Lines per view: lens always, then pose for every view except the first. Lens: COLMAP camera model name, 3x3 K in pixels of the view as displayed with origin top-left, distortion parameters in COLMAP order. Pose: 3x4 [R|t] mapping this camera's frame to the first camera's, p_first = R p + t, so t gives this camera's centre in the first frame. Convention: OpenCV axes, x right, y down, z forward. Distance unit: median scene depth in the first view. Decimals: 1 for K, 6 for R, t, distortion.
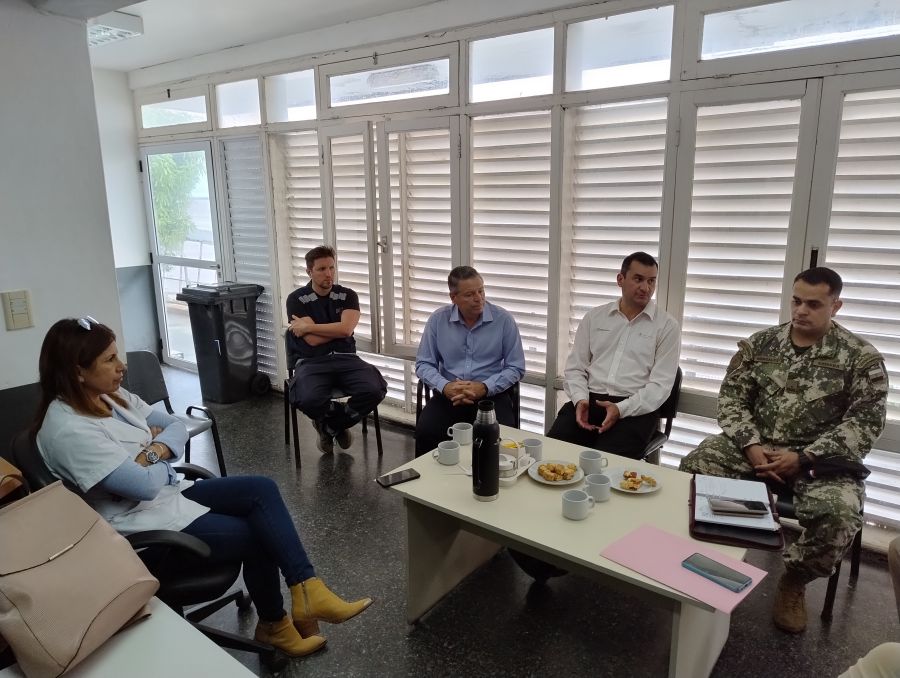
lens RADIAL K [[630.7, 0, 448.8], [0, 630.7, 335.4], [0, 0, 1]] dist [0.038716, -0.055842]
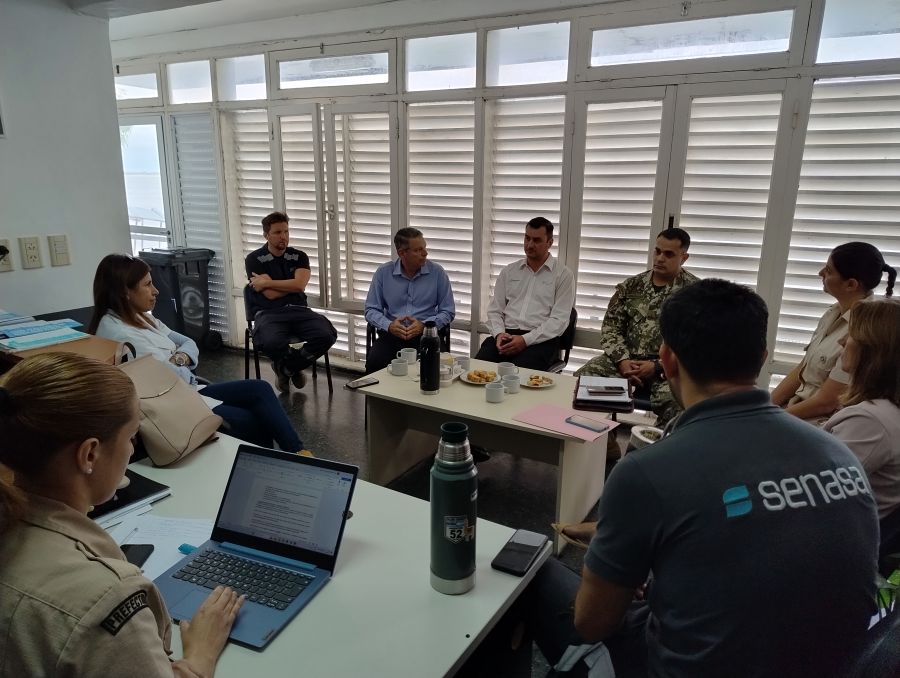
lens RADIAL K [[630.7, 0, 448.4], [0, 630.7, 334.0], [0, 0, 1]] dist [0.038716, -0.055842]
pose [[0.992404, -0.009534, 0.122654, -0.039625], [0.006293, 0.999621, 0.026784, 0.056310], [-0.122863, -0.025809, 0.992088, -0.203125]]
